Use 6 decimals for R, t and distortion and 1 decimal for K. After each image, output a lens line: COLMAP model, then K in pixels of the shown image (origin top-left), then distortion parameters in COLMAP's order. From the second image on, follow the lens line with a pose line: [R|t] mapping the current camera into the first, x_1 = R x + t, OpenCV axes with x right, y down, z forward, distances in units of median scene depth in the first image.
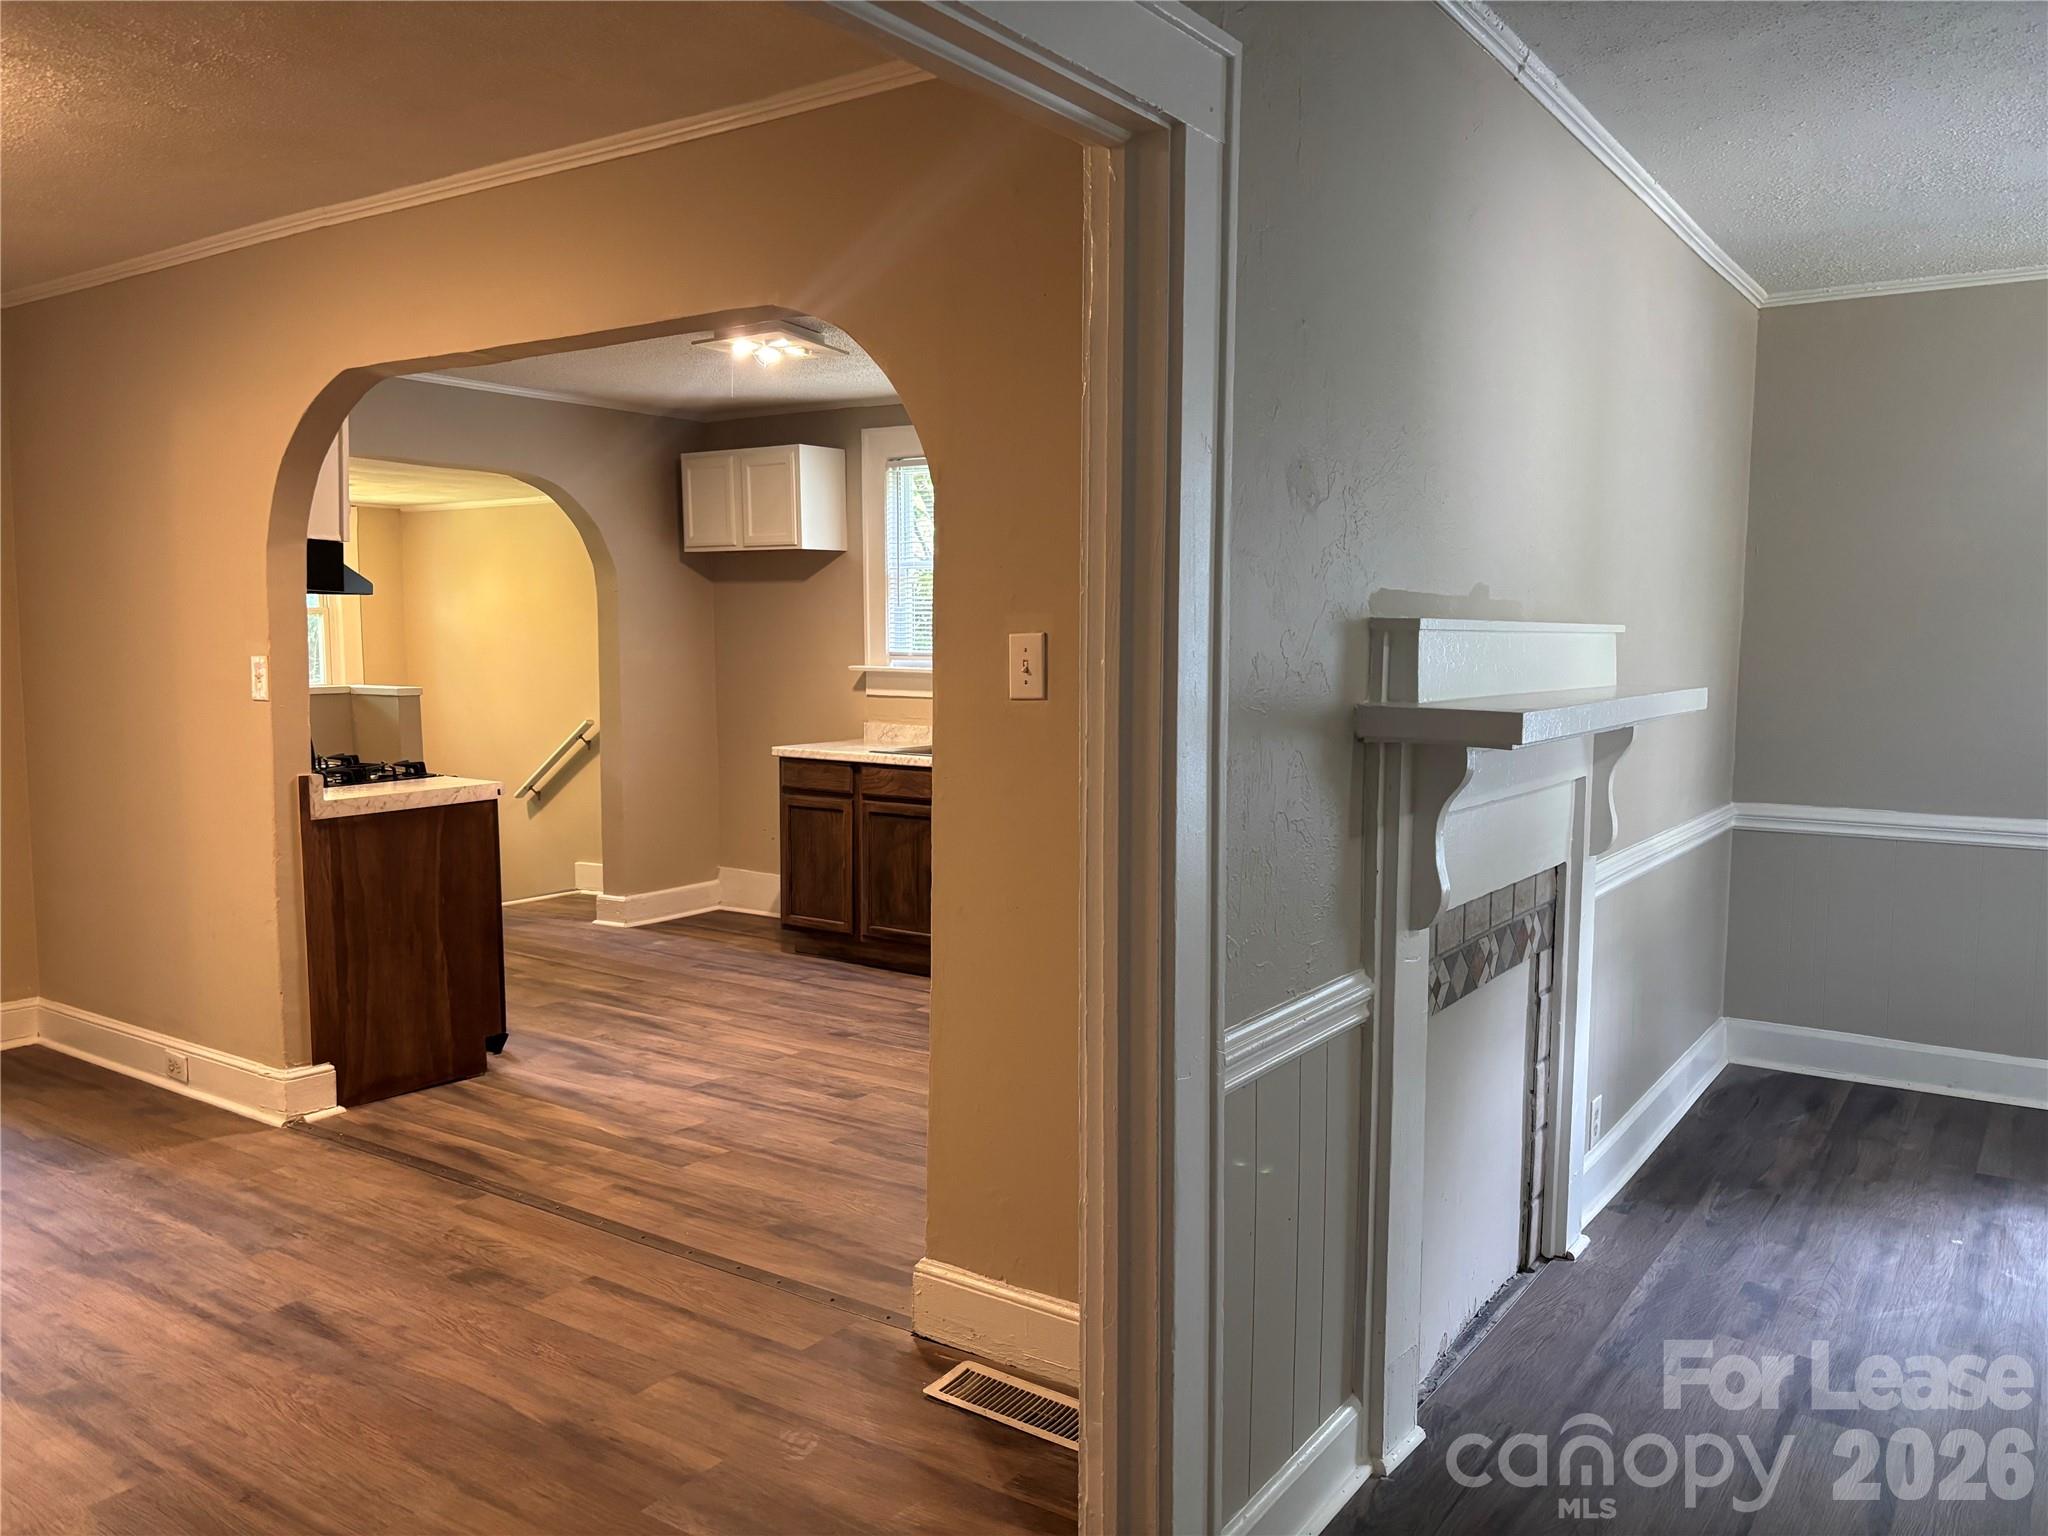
lens RADIAL K [[1532.6, 0, 1033.6], [0, 1532.6, 786.1], [0, 0, 1]] dist [0.004989, -0.000011]
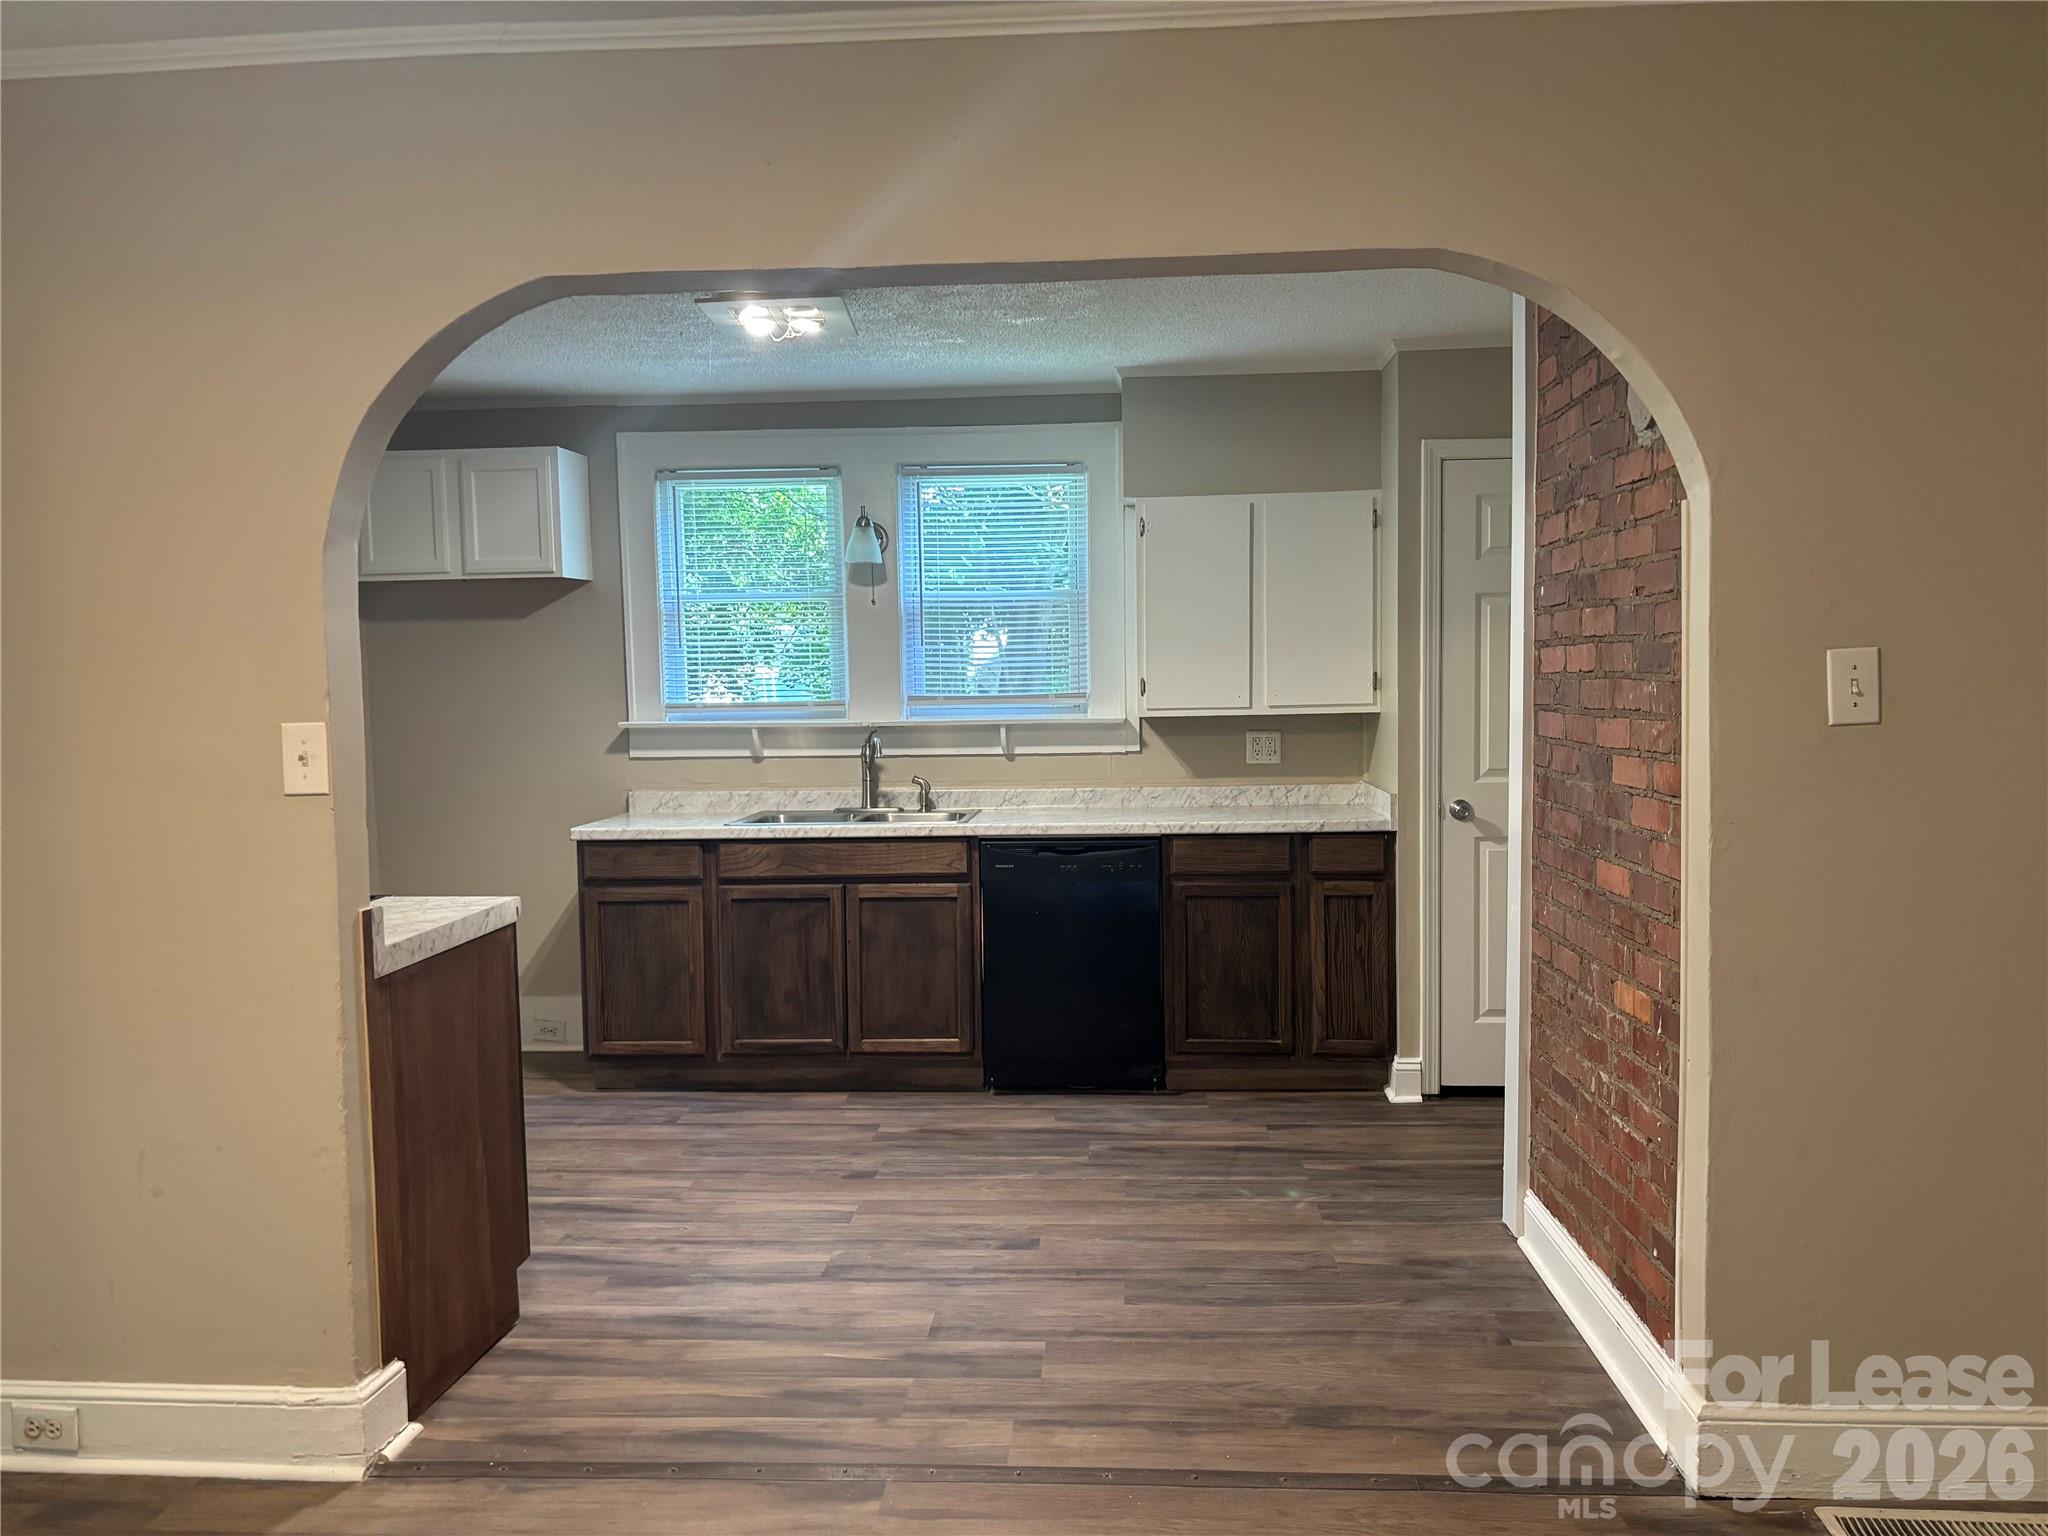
lens RADIAL K [[1551.9, 0, 1041.7], [0, 1551.9, 785.8], [0, 0, 1]] dist [0.015515, 0.001490]
pose [[0.861628, -0.055752, 0.504469, -0.513971], [0.073415, 0.997186, -0.015187, -0.025331], [-0.502202, 0.050121, 0.863296, 0.280460]]
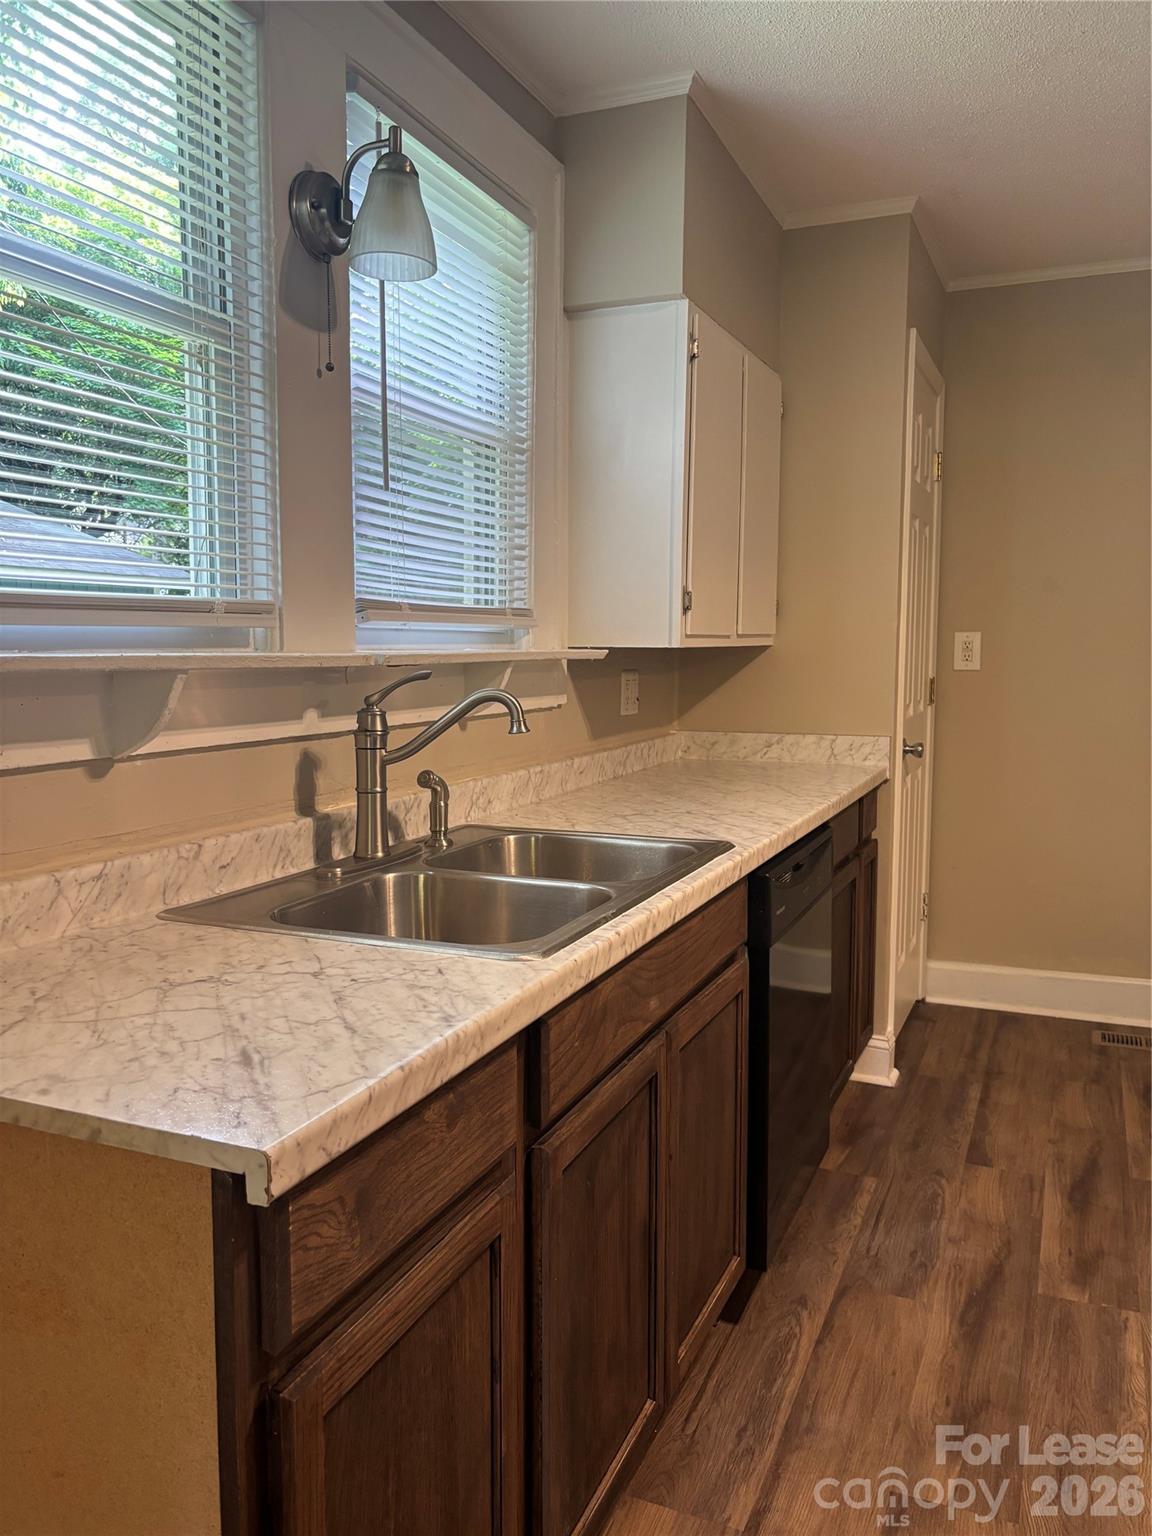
lens RADIAL K [[1162.5, 0, 576.0], [0, 1162.5, 768.0], [0, 0, 1]] dist [0.011103, 0.002216]
pose [[-0.186531, -0.111735, 0.976075, -0.407396], [0.098687, 0.986356, 0.131771, -0.112318], [-0.977480, 0.120906, -0.172959, 1.422278]]
